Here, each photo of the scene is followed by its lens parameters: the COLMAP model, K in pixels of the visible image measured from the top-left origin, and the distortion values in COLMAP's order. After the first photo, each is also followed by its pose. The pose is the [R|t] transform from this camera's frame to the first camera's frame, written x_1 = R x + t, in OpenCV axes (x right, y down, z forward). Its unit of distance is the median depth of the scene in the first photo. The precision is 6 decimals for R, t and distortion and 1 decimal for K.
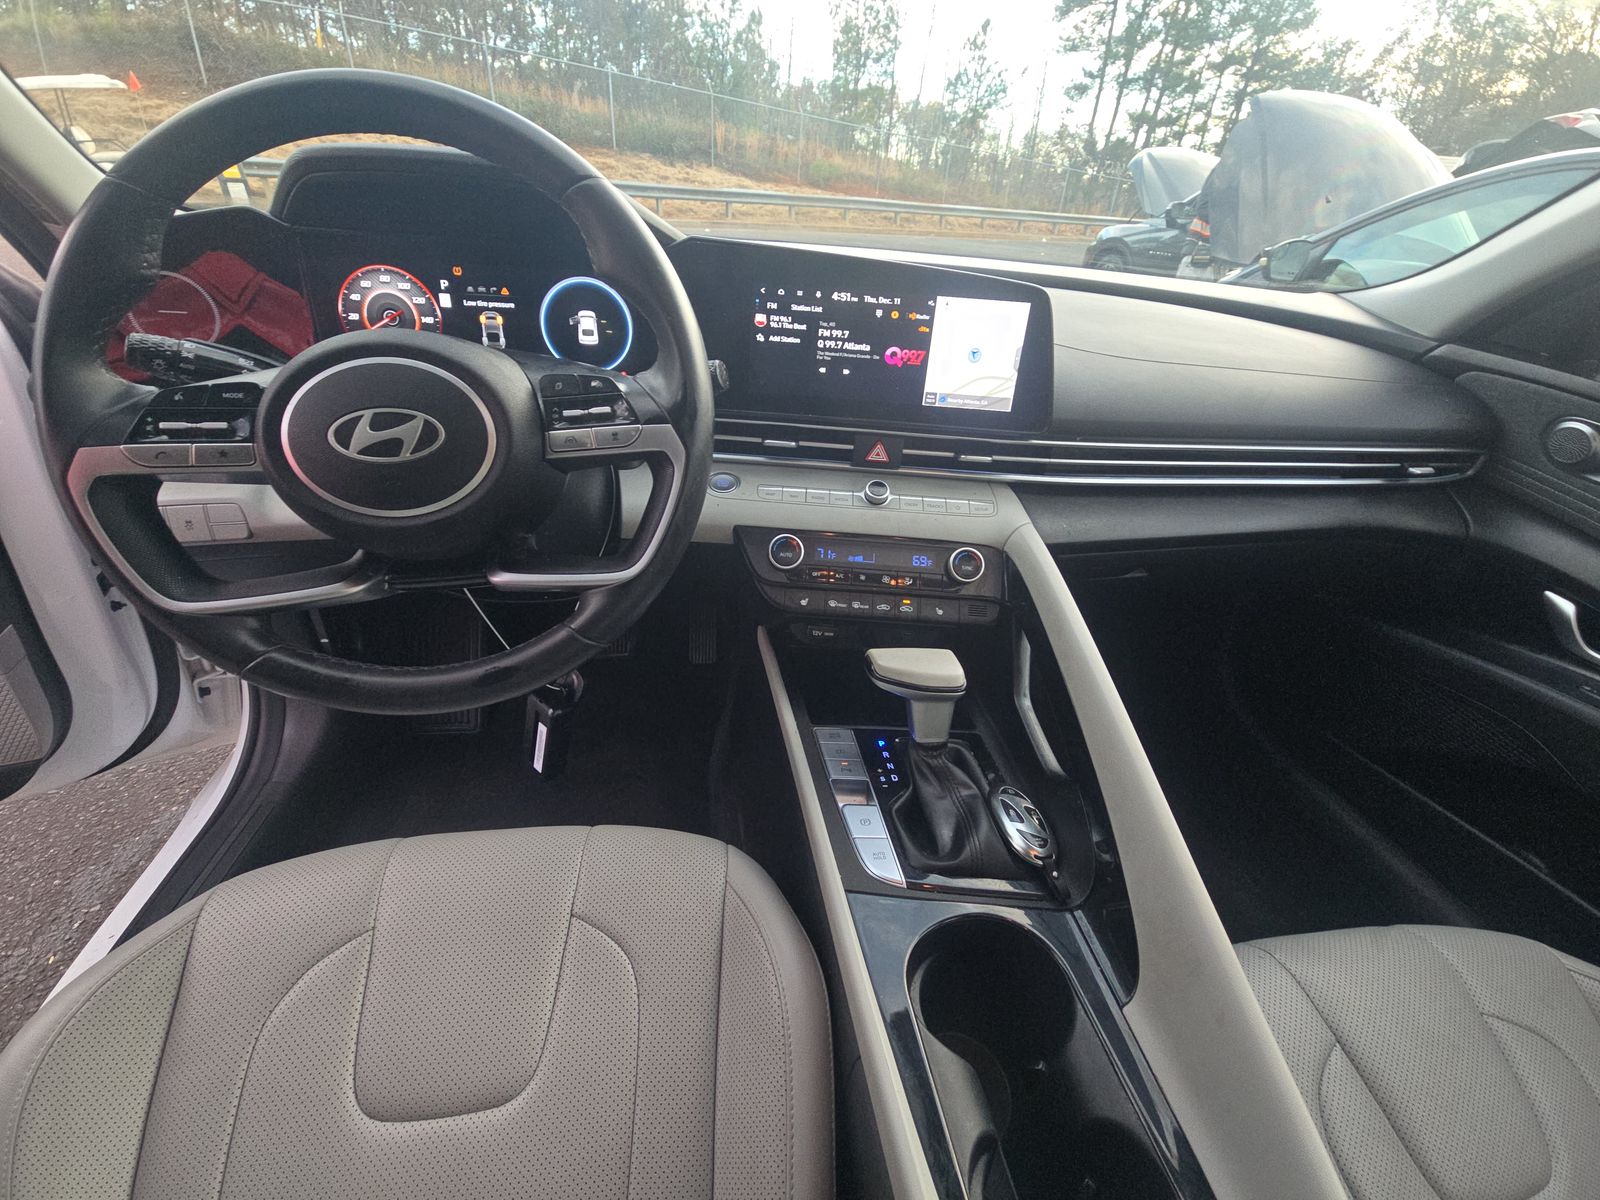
lens RADIAL K [[633.0, 0, 800.5], [0, 633.0, 600.9], [0, 0, 1]] dist [-0.001663, -0.000419]
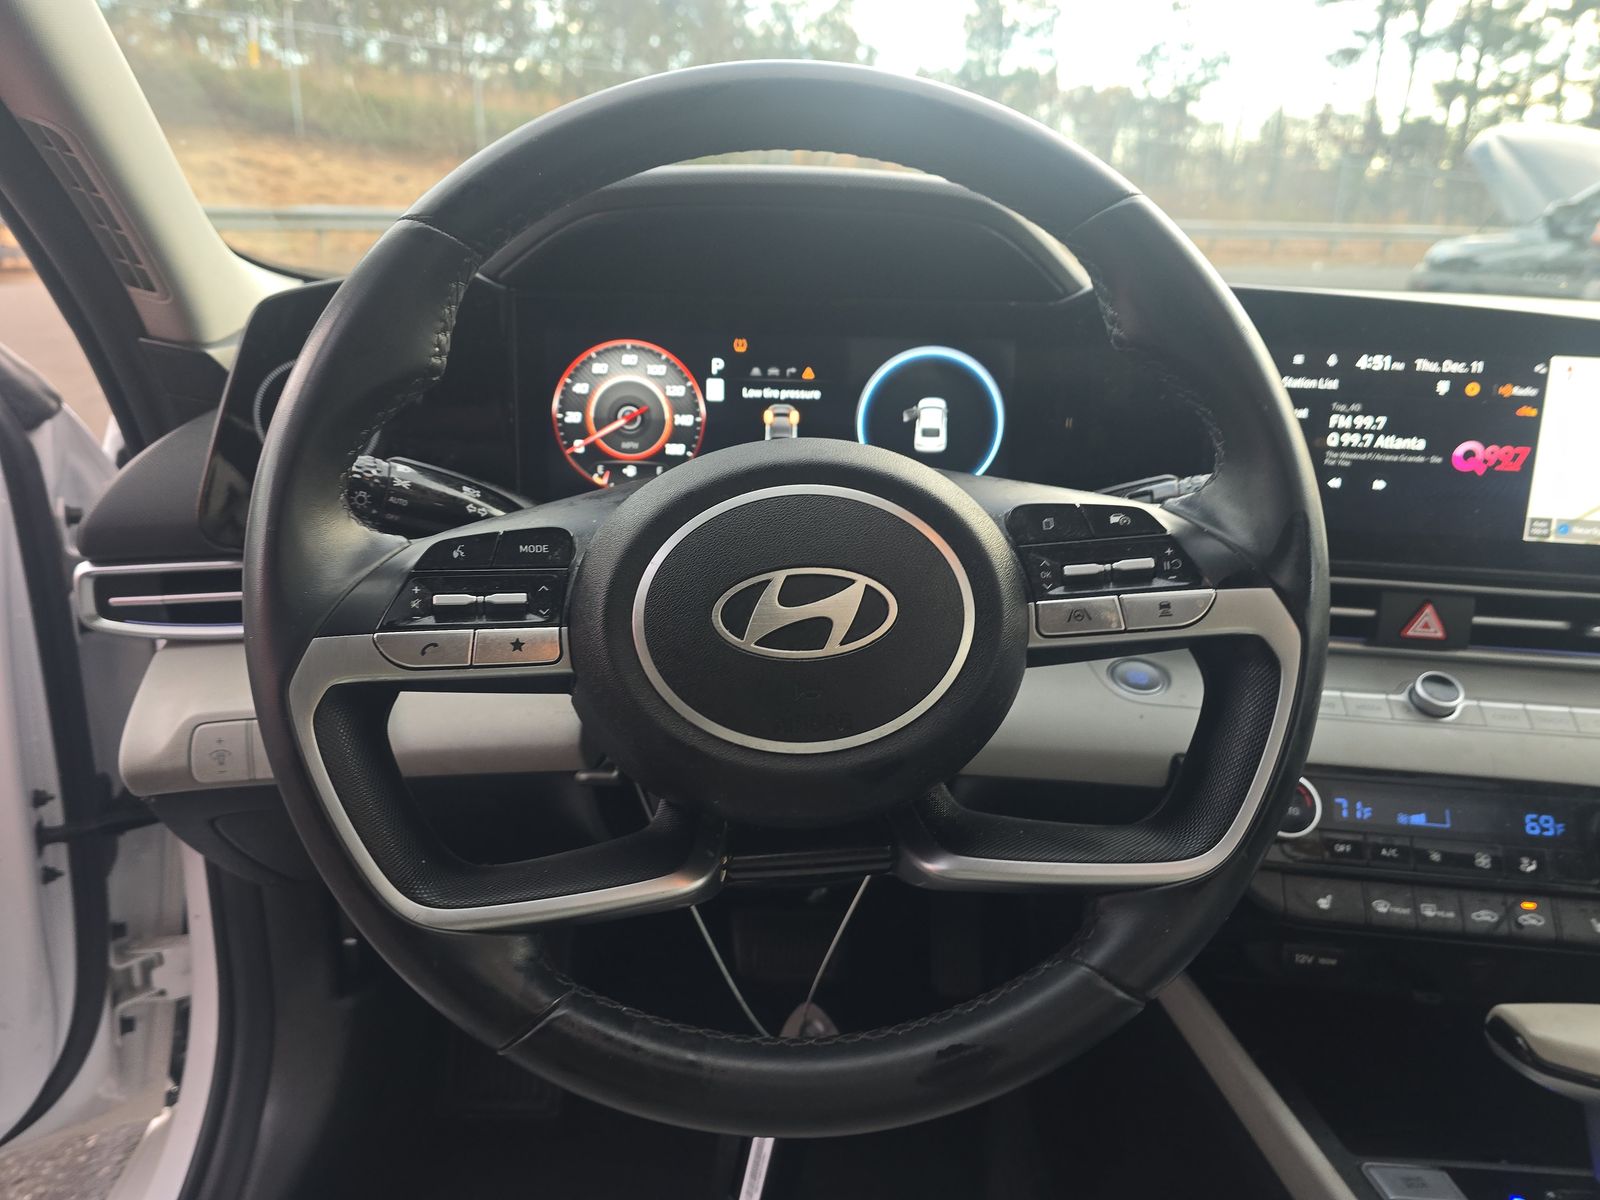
lens RADIAL K [[1077.9, 0, 804.7], [0, 1077.9, 608.6], [0, 0, 1]] dist [0.023490, -0.033885]
pose [[0.994754, -0.008747, -0.101920, -0.330605], [-0.014528, 0.974159, -0.225397, -0.027452], [0.101258, 0.225695, 0.968921, 0.032391]]
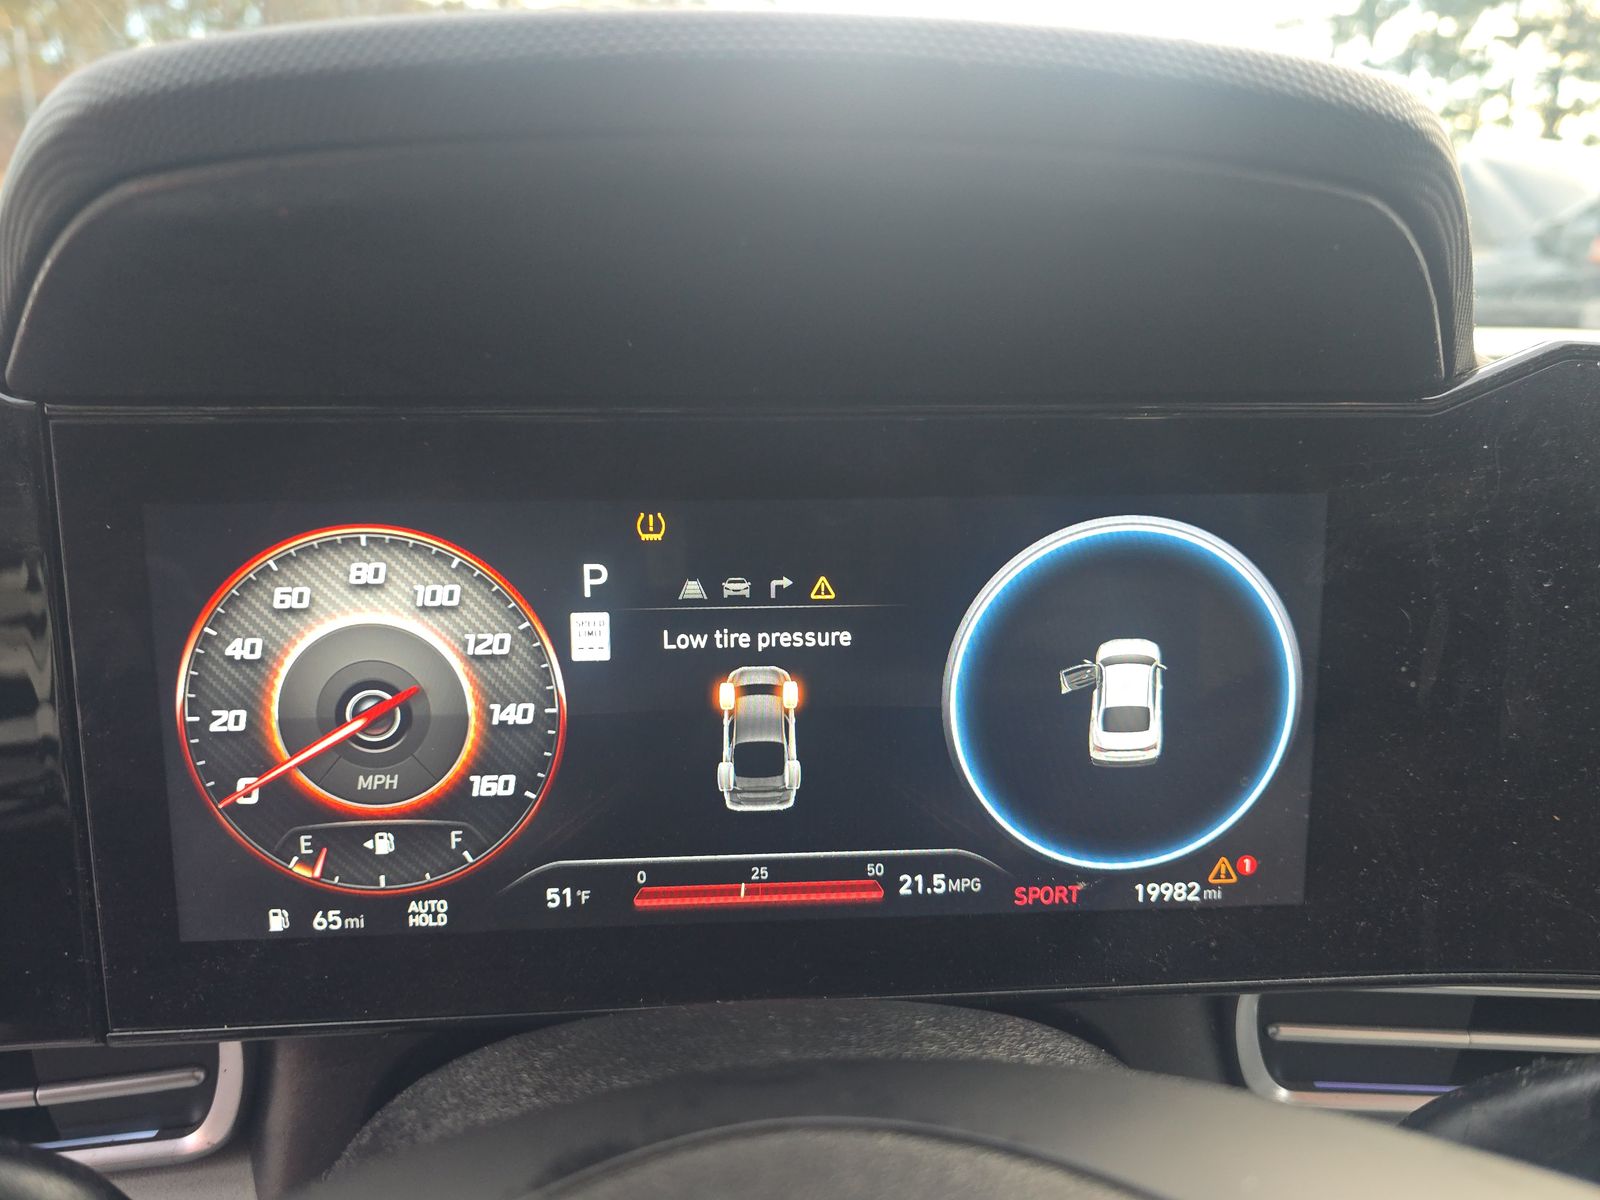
lens RADIAL K [[1077.9, 0, 785.4], [0, 1077.9, 603.0], [0, 0, 1]] dist [0.023490, -0.033885]
pose [[0.994676, -0.039390, -0.095225, -0.399437], [0.013272, 0.965336, -0.260674, -0.338165], [0.102192, 0.258022, 0.960719, 0.538996]]
